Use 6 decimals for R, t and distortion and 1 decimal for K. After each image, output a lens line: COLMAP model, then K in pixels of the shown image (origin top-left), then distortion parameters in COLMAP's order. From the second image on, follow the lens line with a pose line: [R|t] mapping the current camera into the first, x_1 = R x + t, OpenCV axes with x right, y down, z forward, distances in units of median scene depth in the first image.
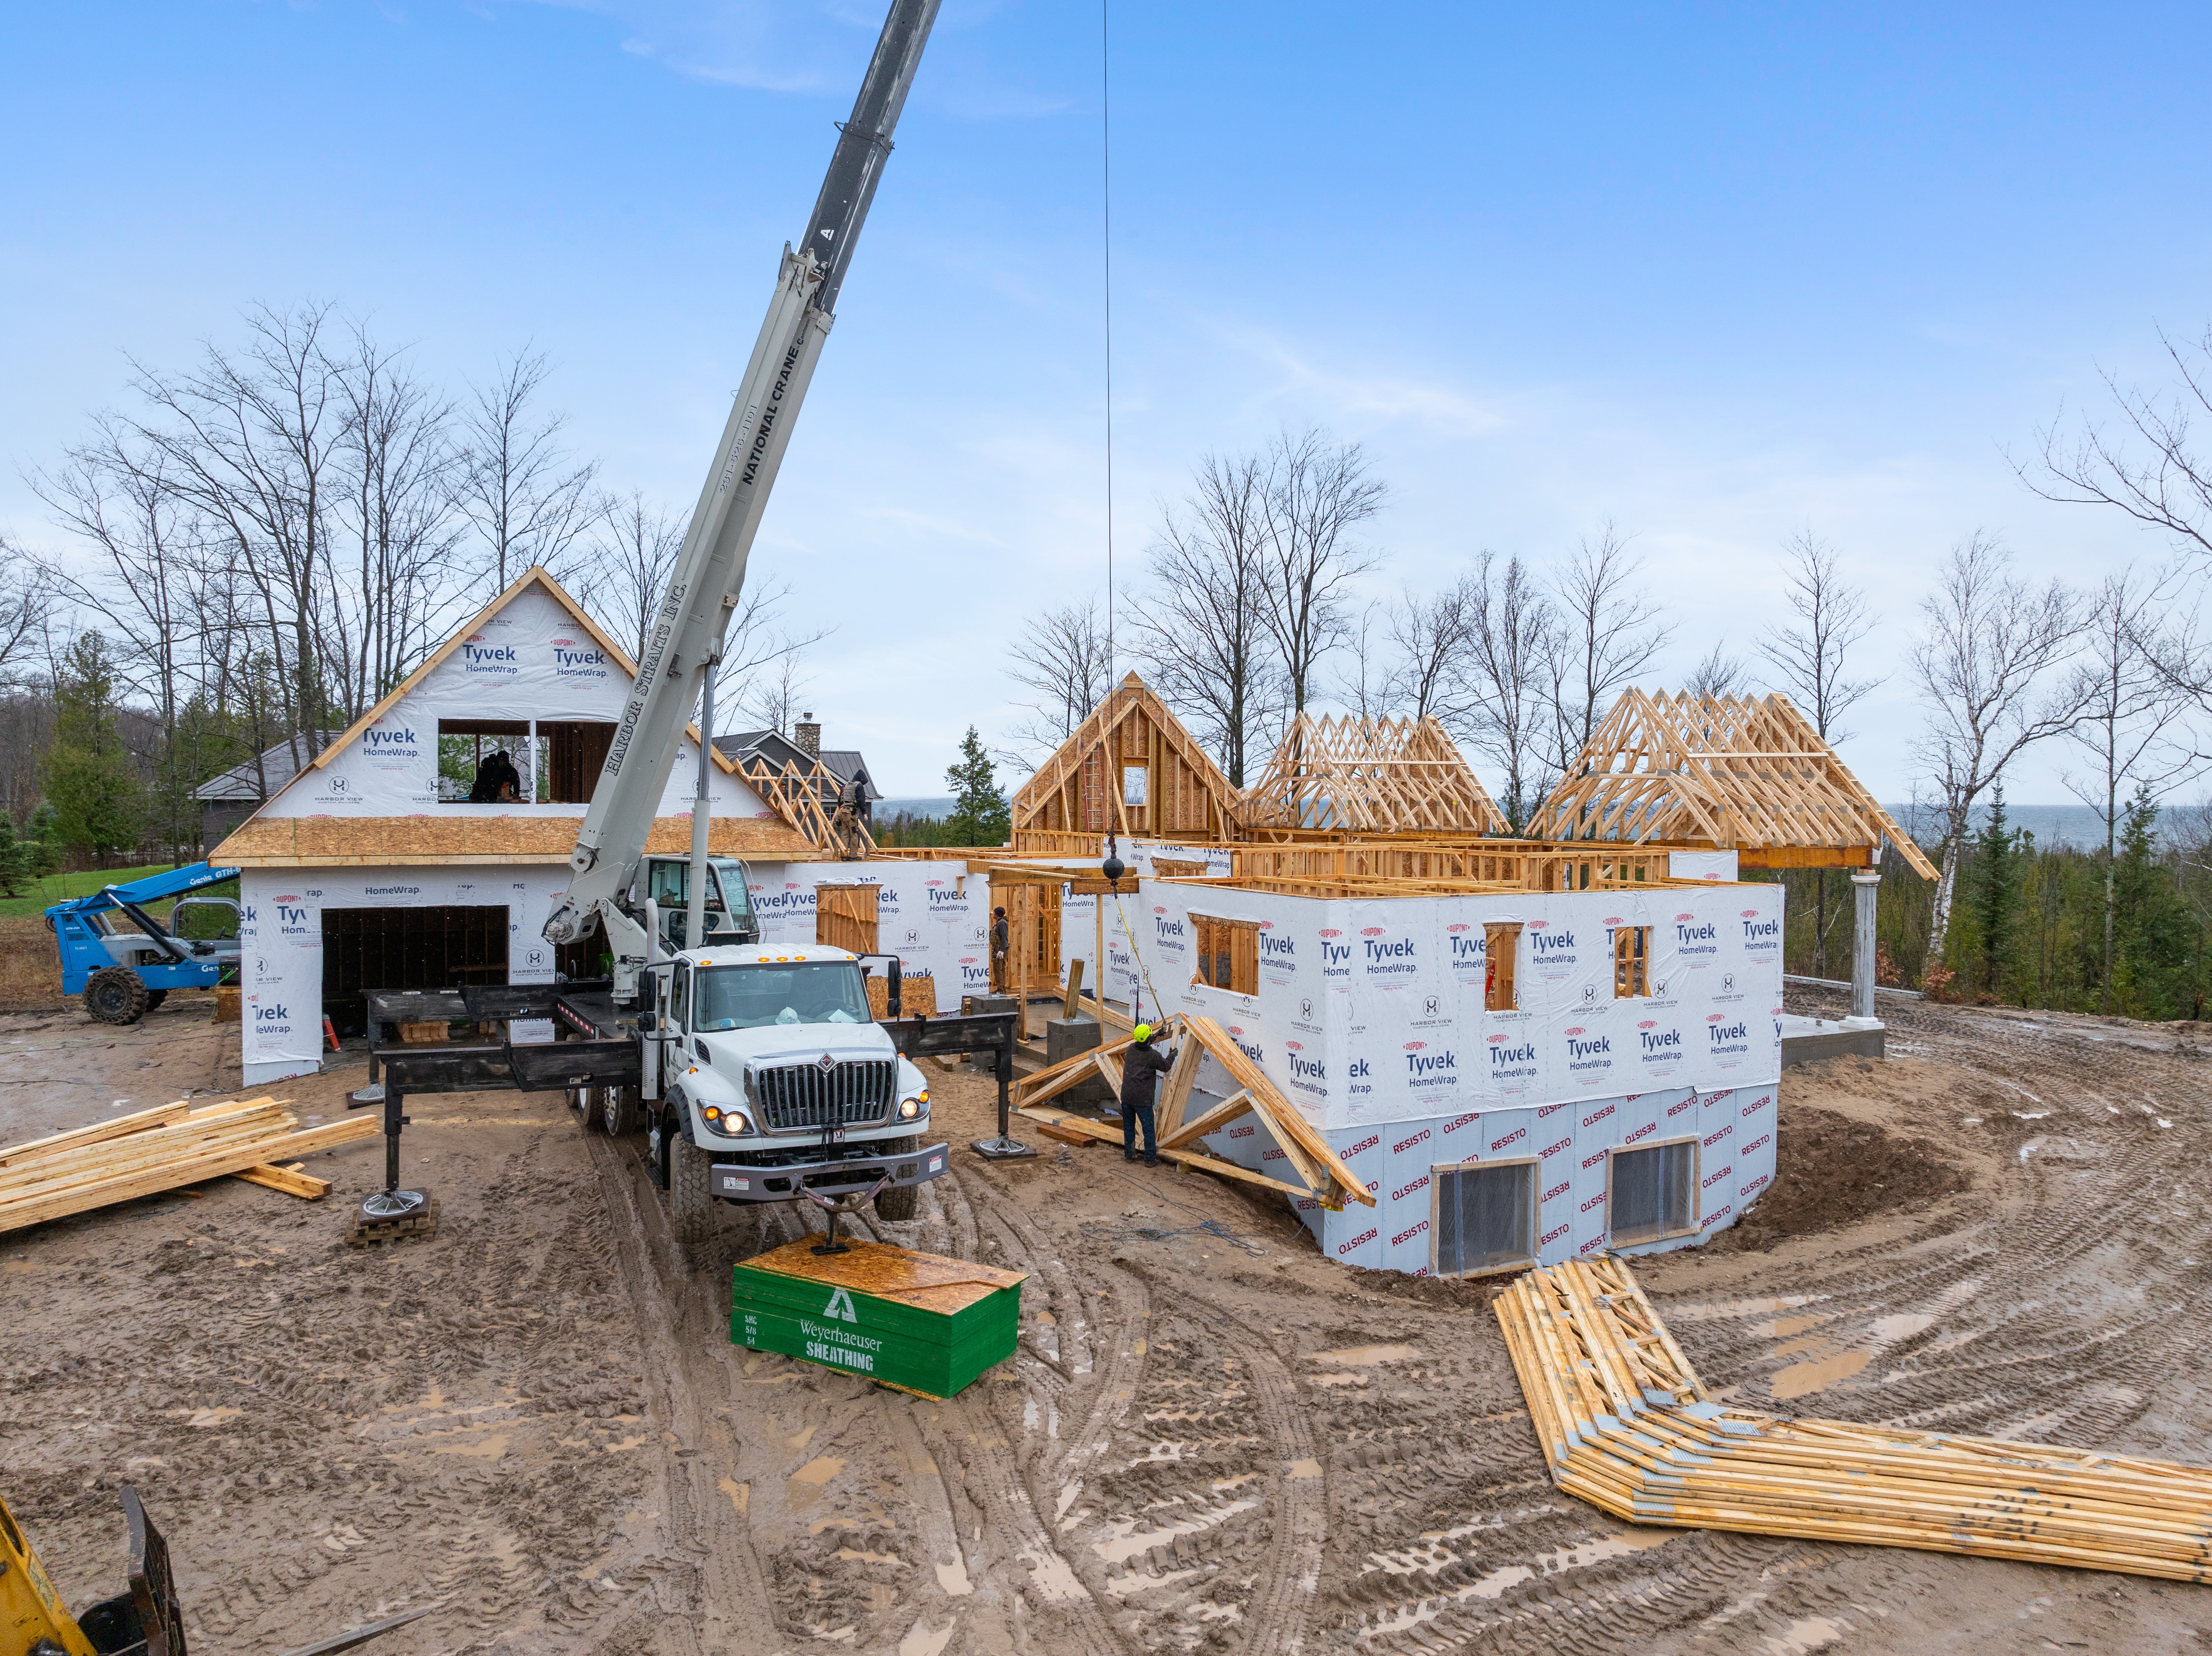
lens RADIAL K [[1549.8, 0, 1106.0], [0, 1549.8, 828.0], [0, 0, 1]] dist [-0.000310, -0.000099]
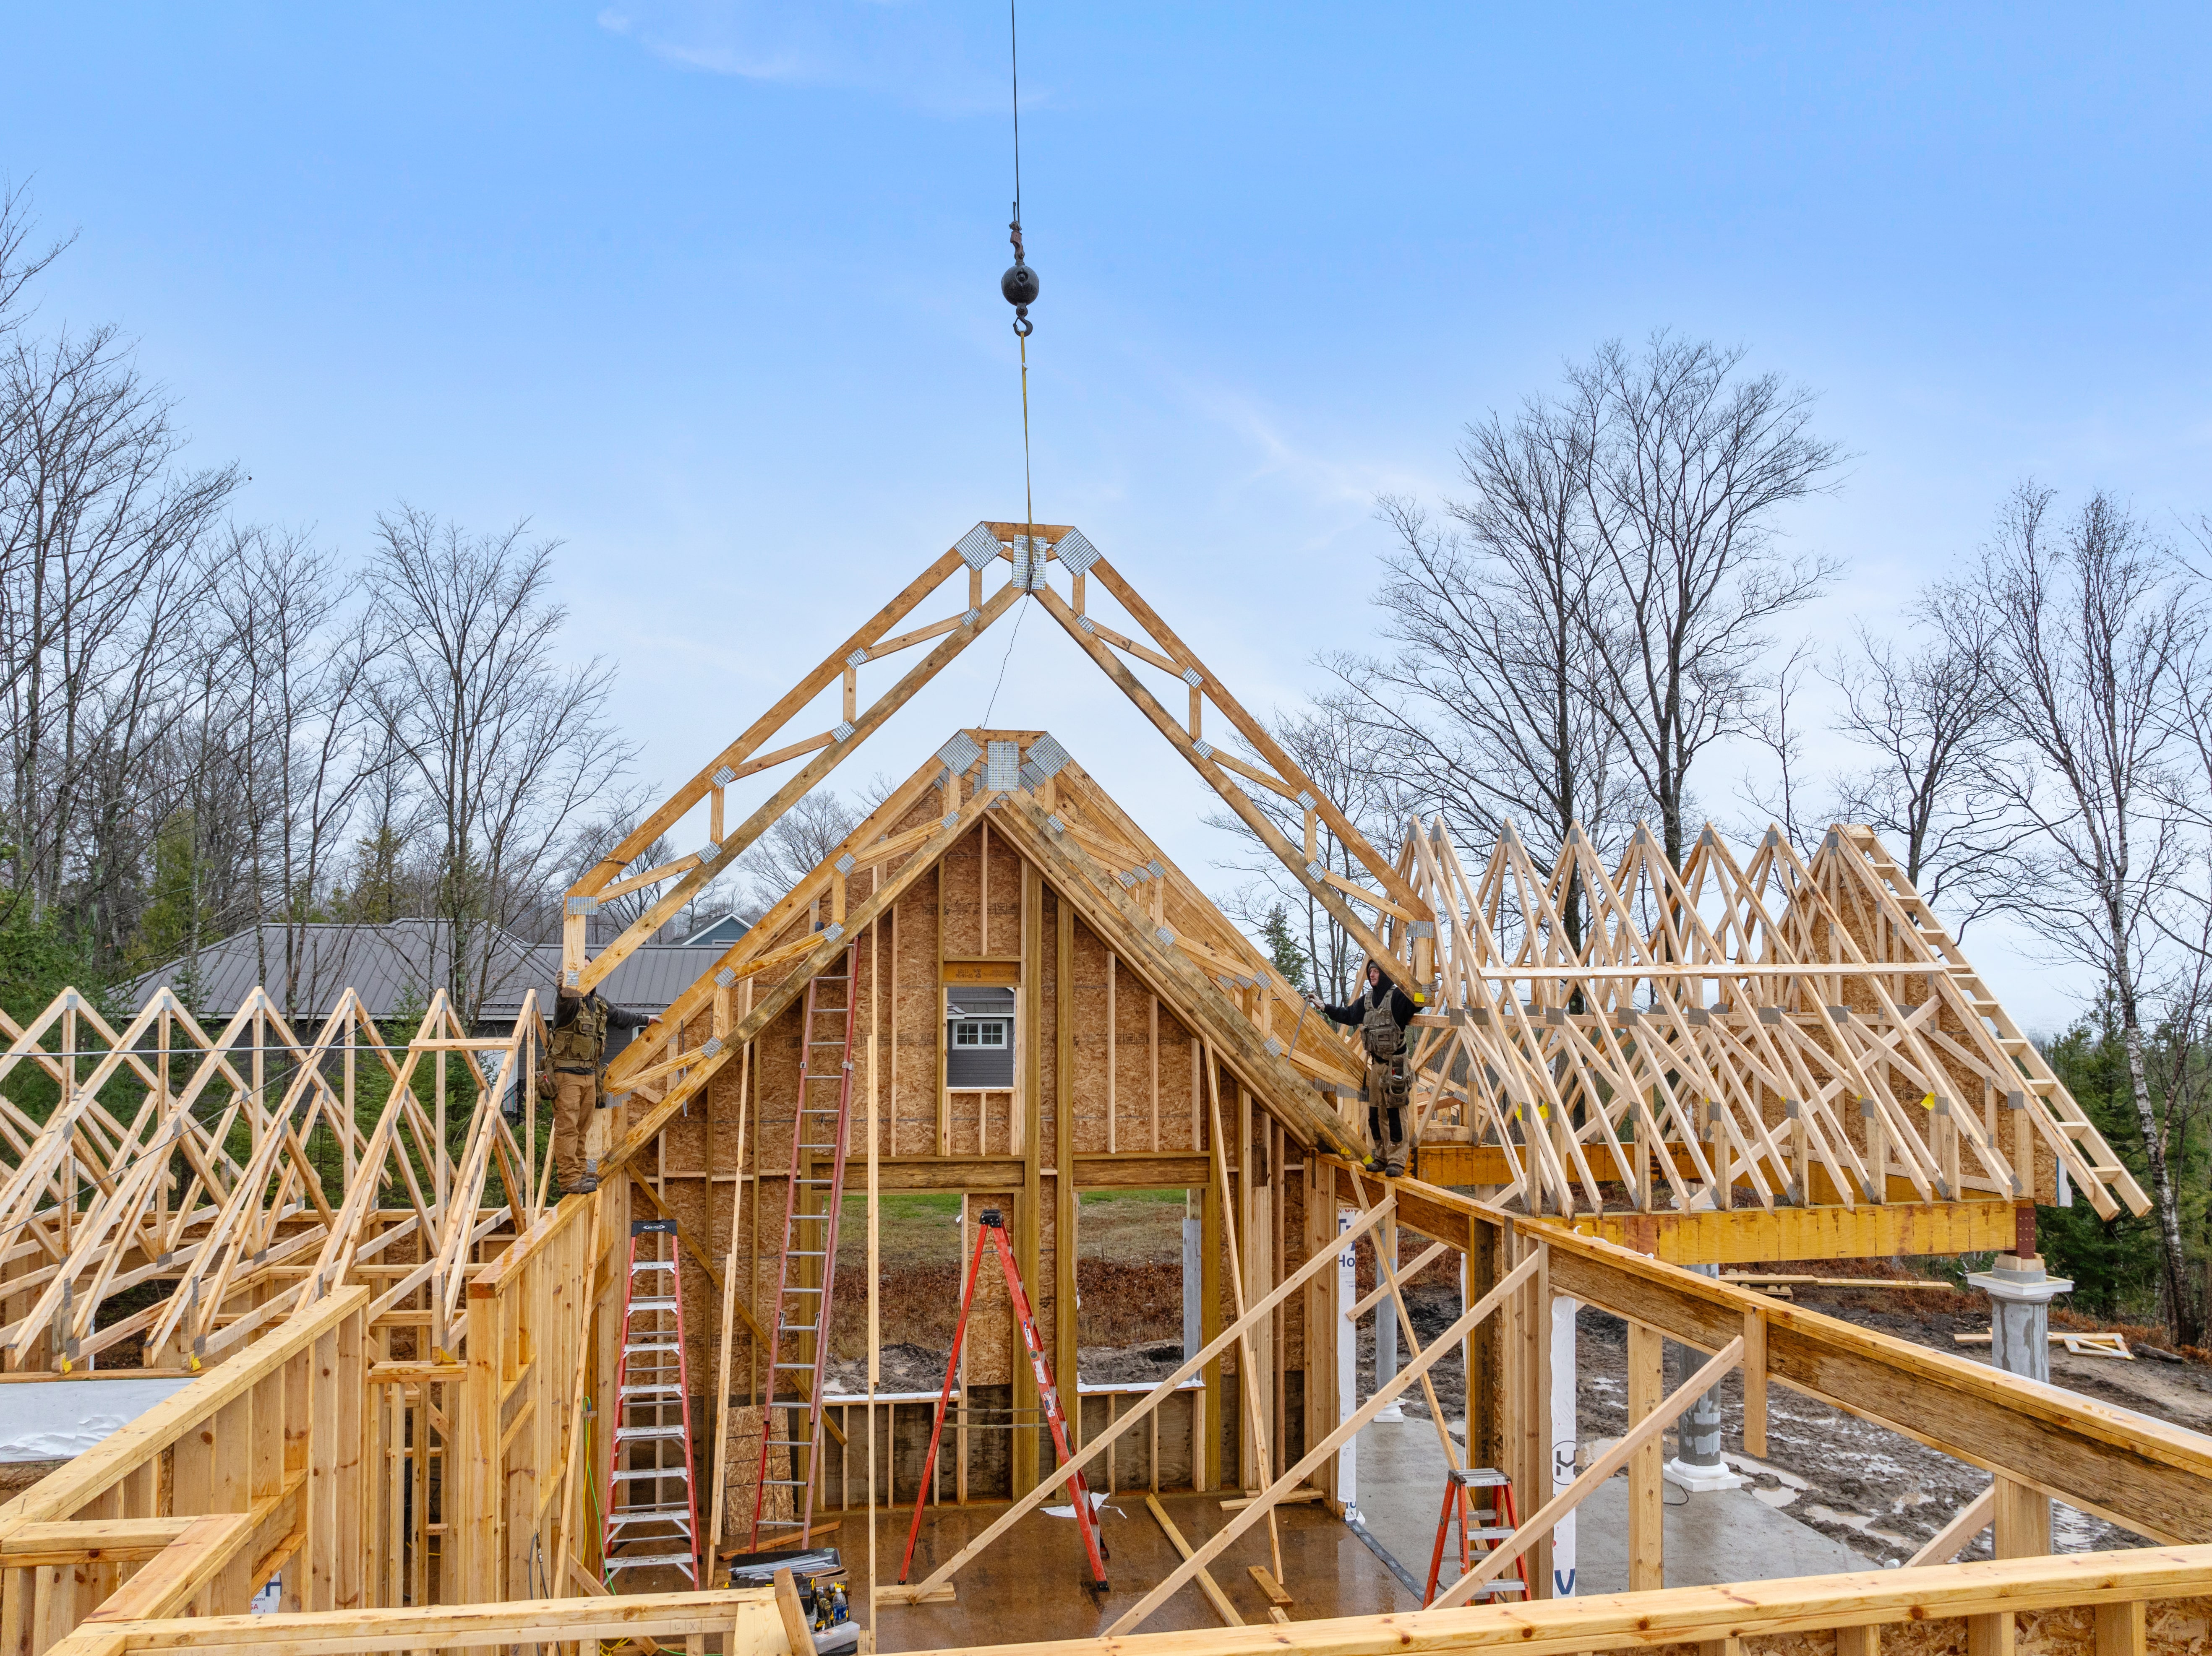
lens RADIAL K [[1555.9, 0, 1106.5], [0, 1555.9, 902.0], [0, 0, 1]] dist [0.000512, -0.048824]
pose [[0.951086, -0.020038, -0.308277, 0.120303], [-0.002045, 0.997464, -0.071143, -0.024155], [0.308921, 0.068294, 0.948633, 0.477384]]
